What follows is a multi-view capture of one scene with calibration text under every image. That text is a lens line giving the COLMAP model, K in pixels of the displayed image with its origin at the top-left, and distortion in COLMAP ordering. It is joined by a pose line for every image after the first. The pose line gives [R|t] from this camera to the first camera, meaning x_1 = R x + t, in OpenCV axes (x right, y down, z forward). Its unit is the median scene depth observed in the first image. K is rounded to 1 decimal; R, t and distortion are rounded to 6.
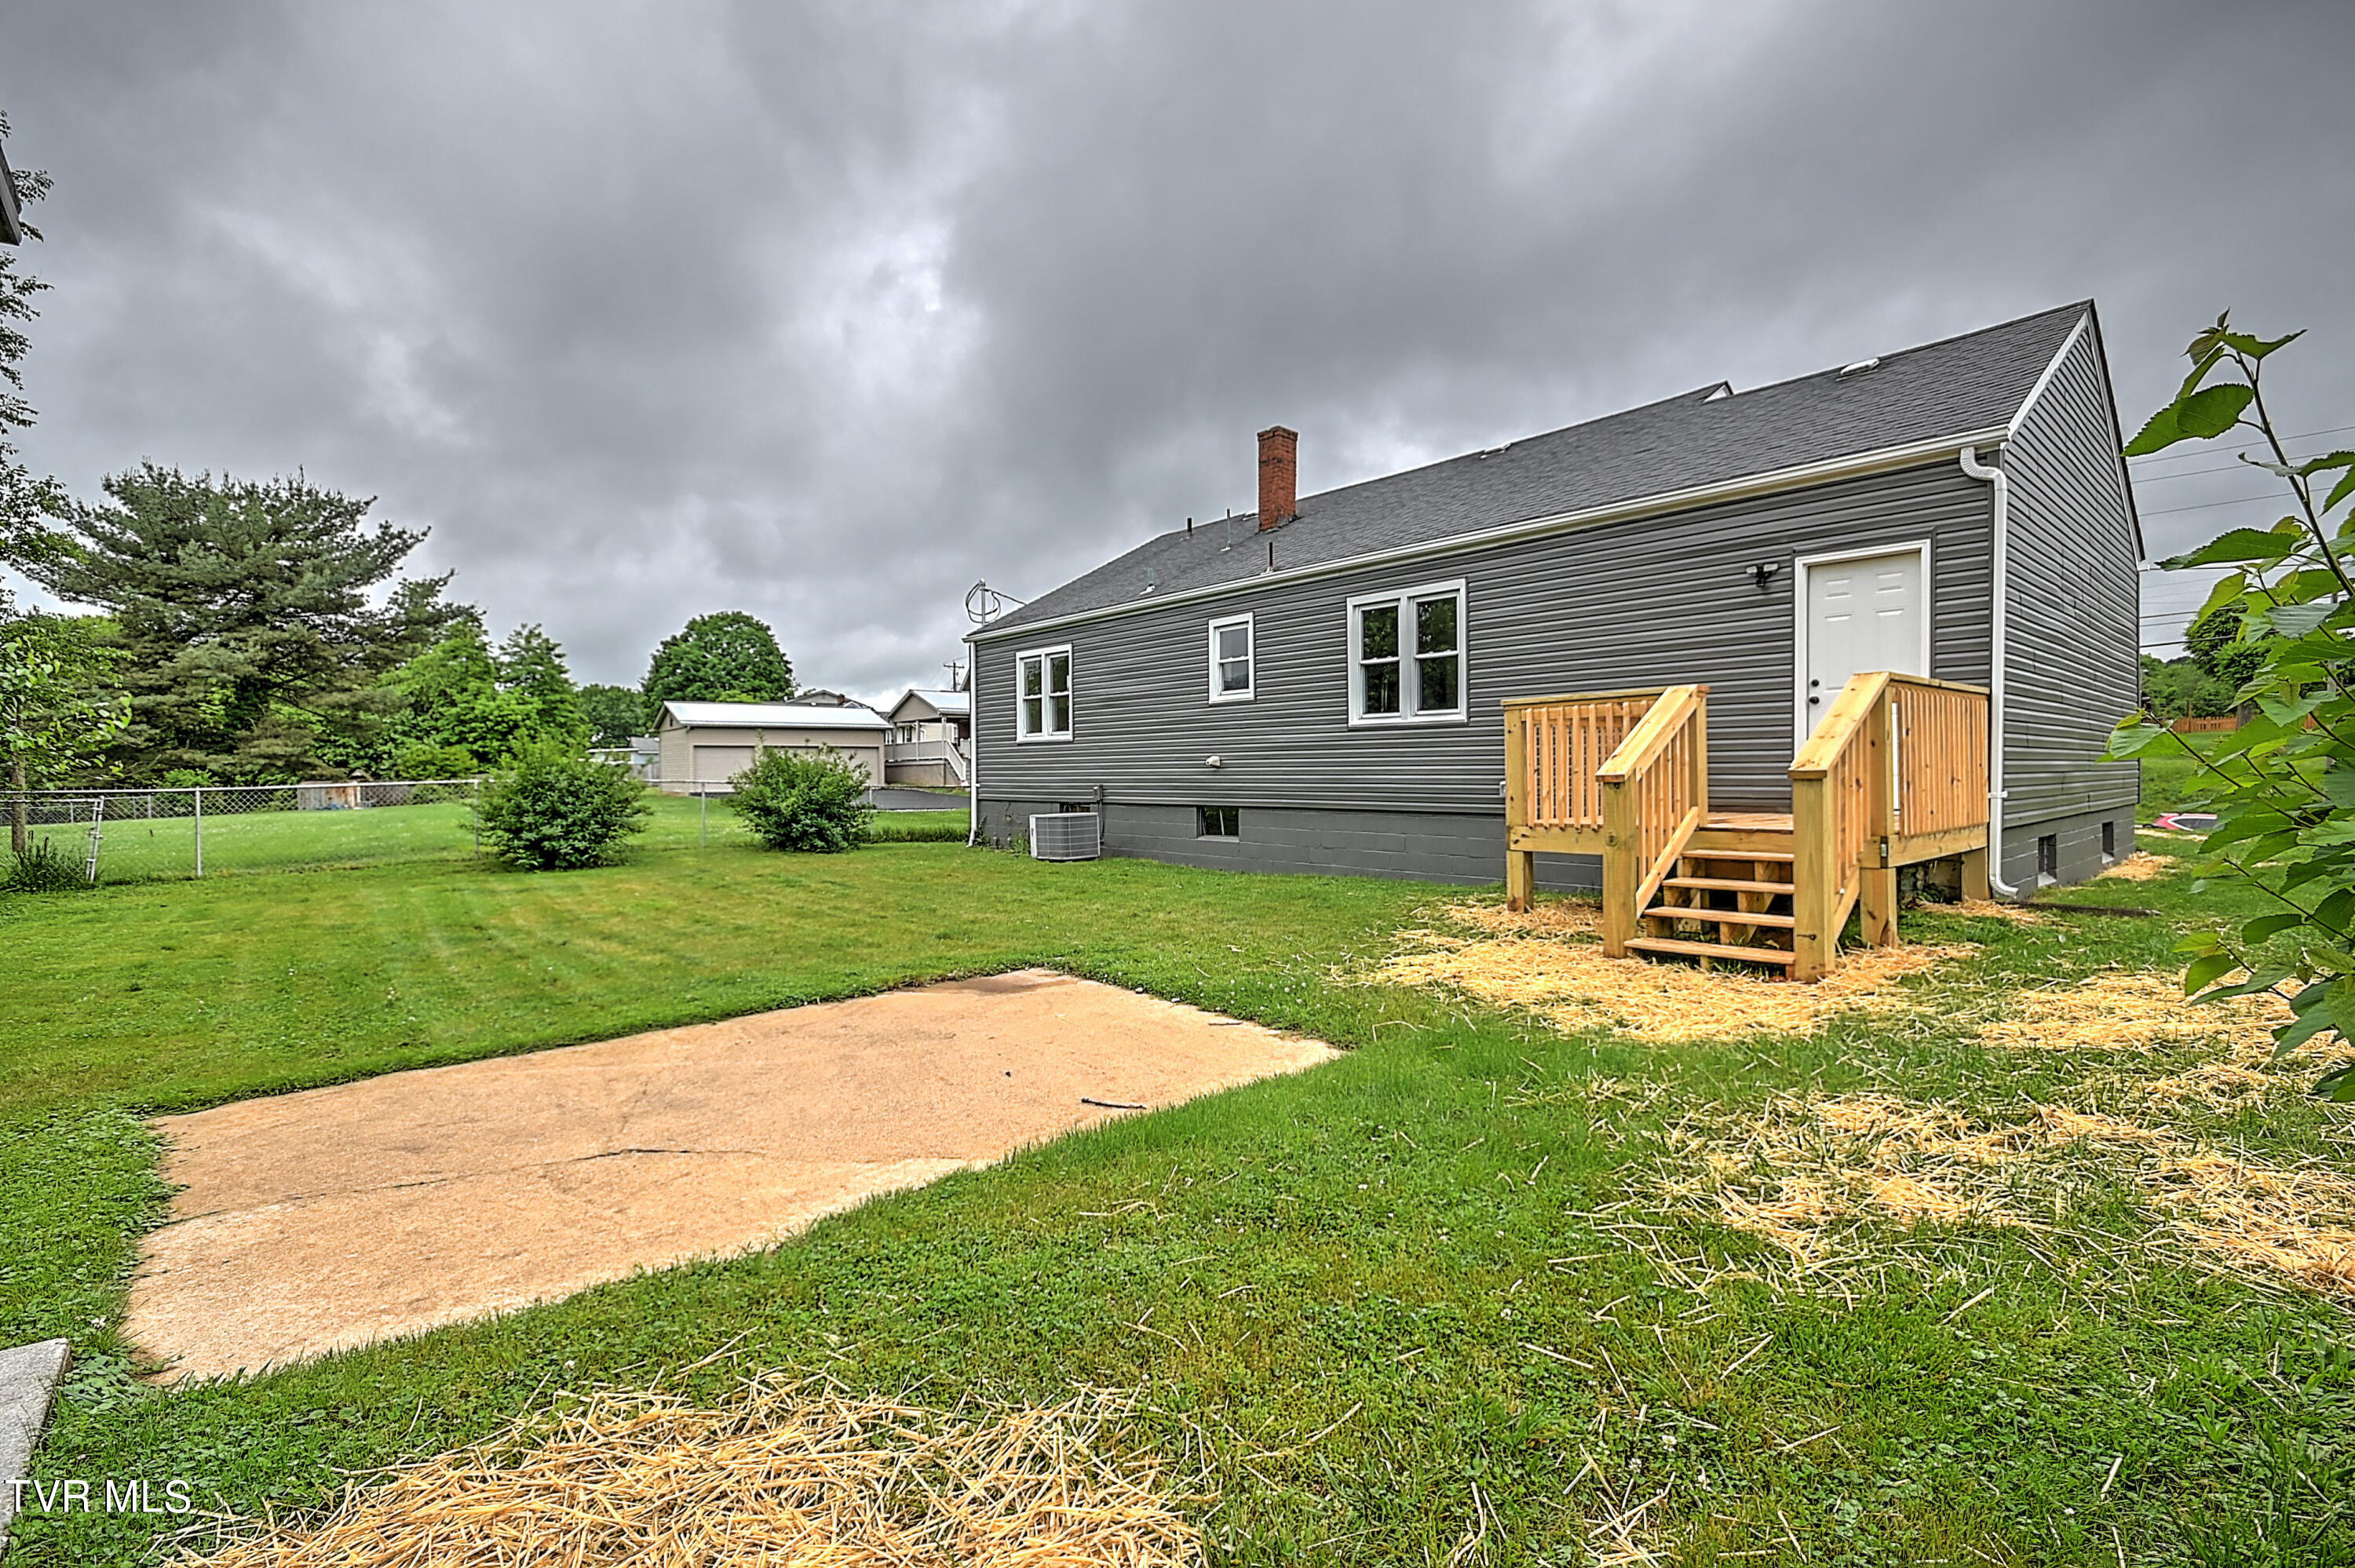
lens RADIAL K [[1052.1, 0, 1177.3], [0, 1052.1, 781.1], [0, 0, 1]] dist [-0.002532, -0.000054]
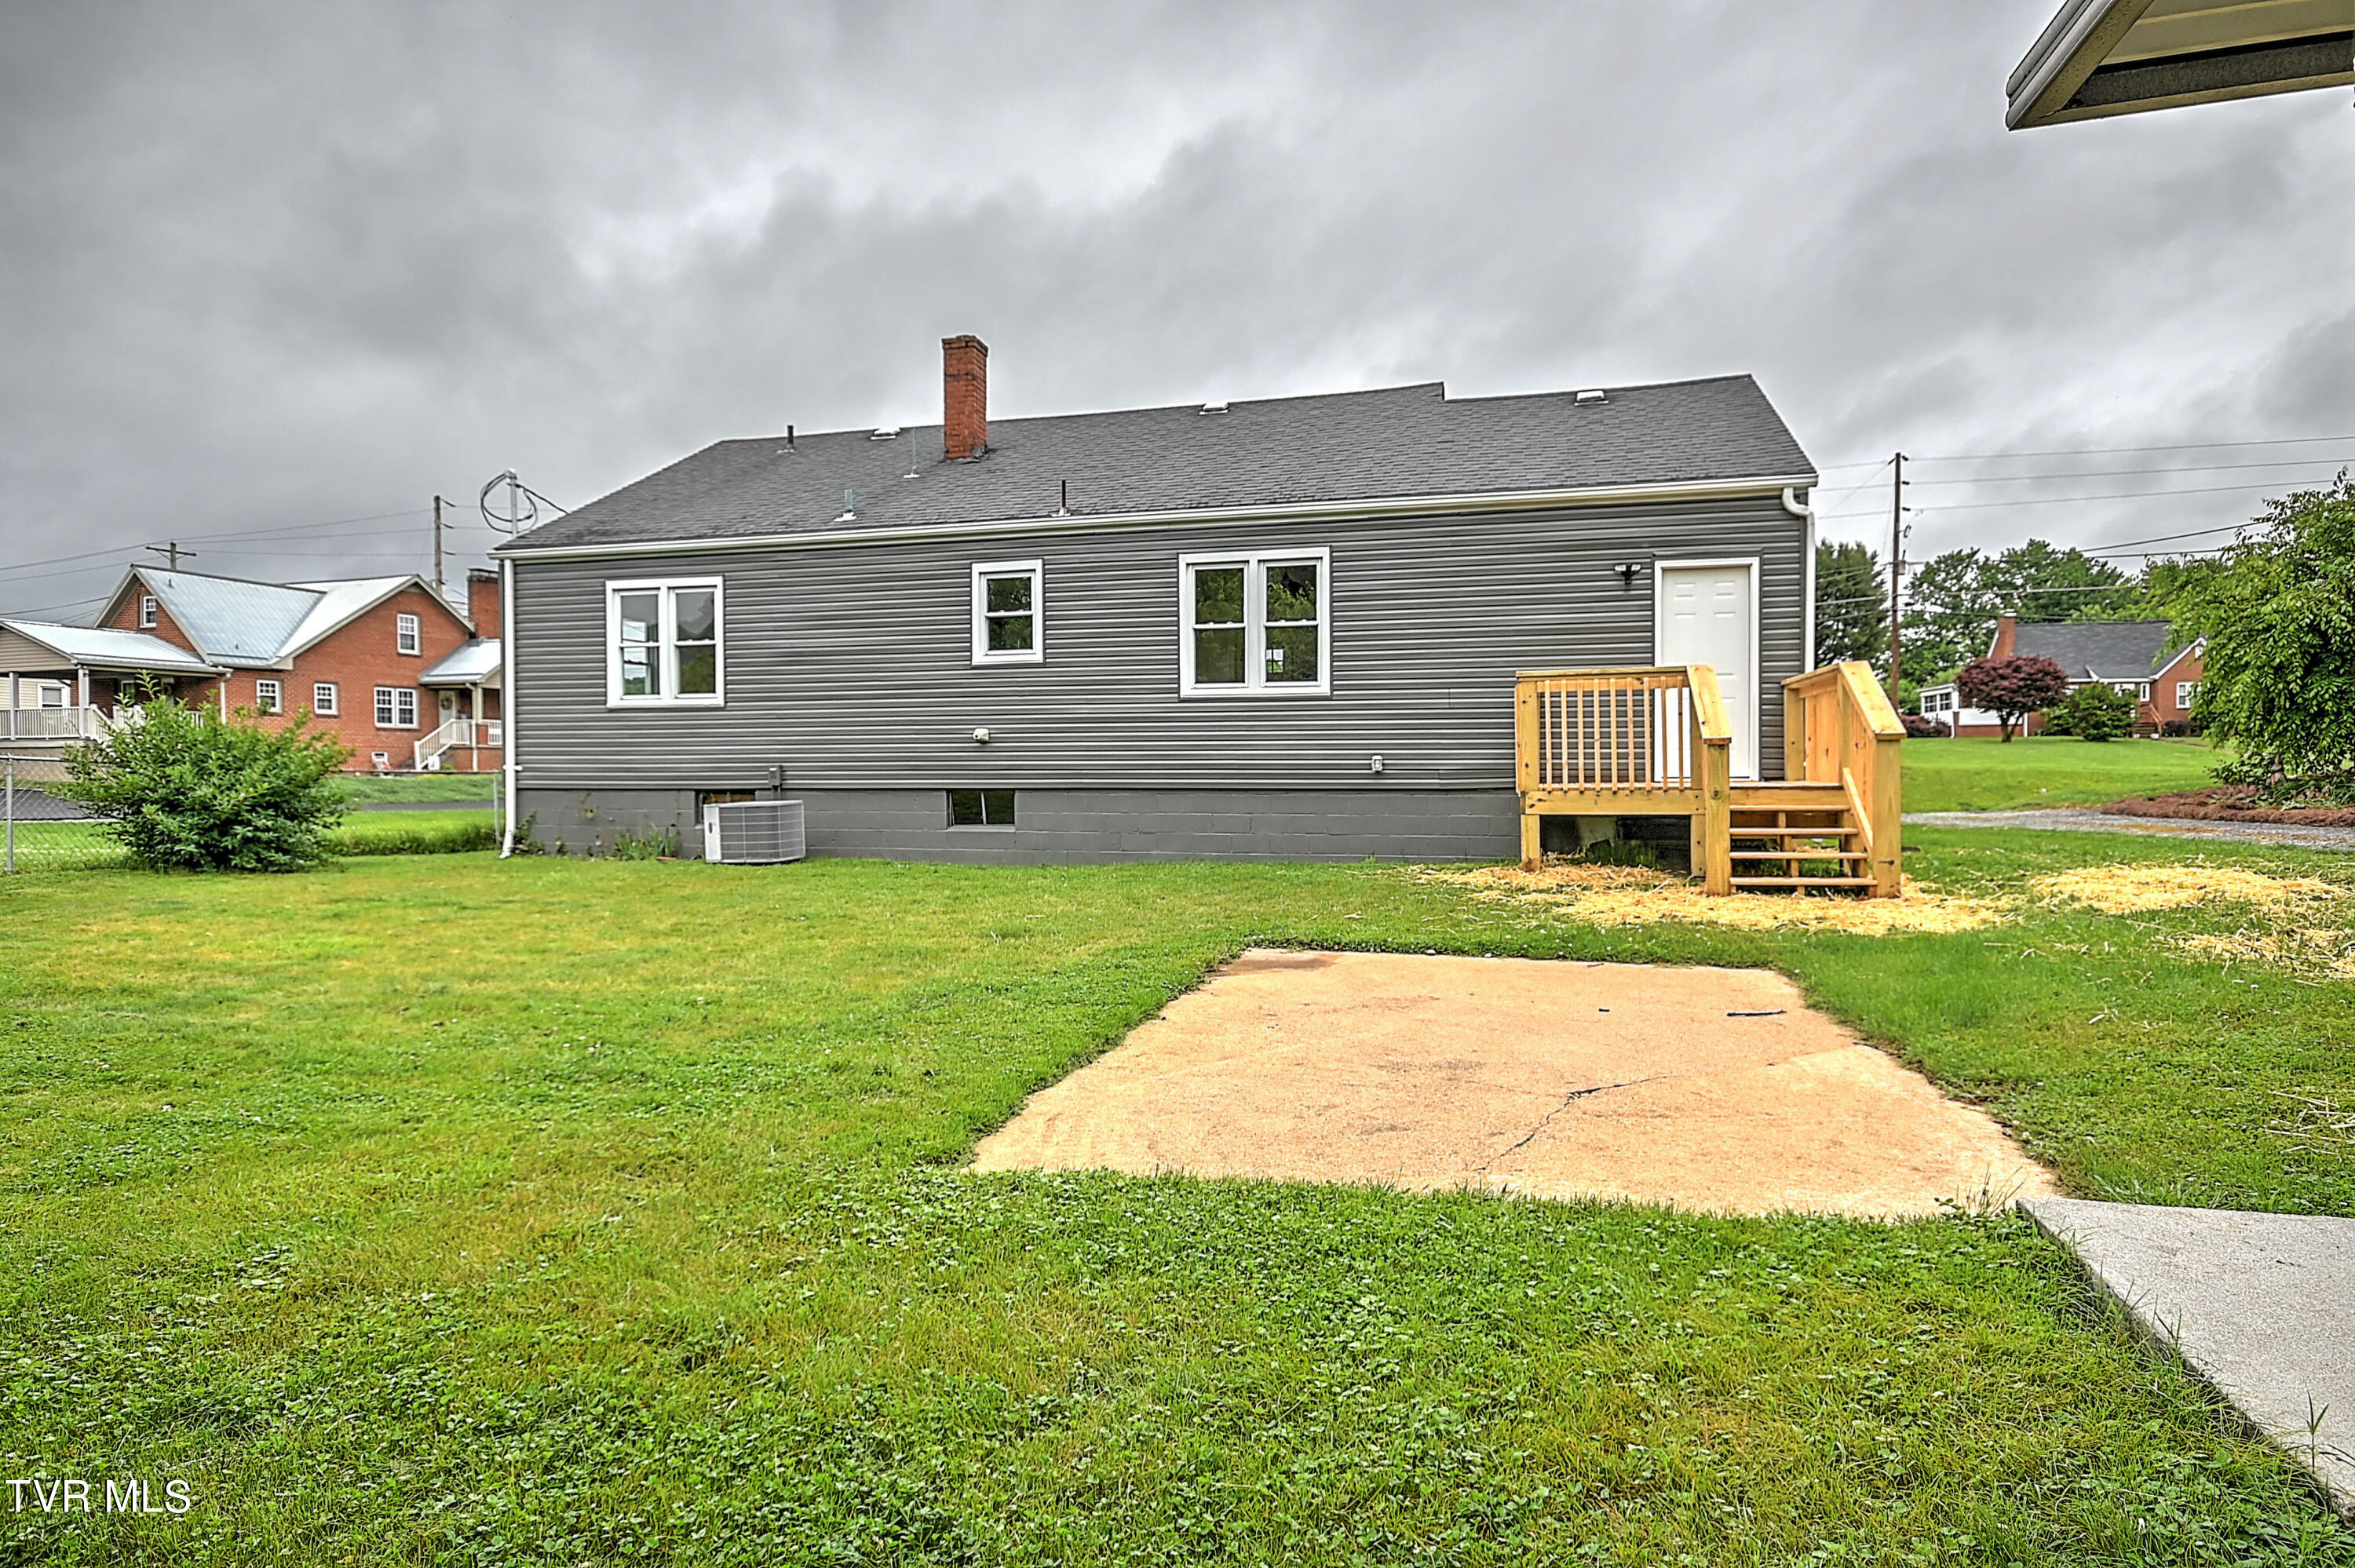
lens RADIAL K [[1312.4, 0, 1175.8], [0, 1312.4, 781.8], [0, 0, 1]] dist [-0.000317, 0.000290]
pose [[0.829966, -0.001339, 0.557813, -0.479624], [0.002031, 0.999998, -0.000620, 0.022383], [-0.557810, 0.001648, 0.829967, 0.068835]]
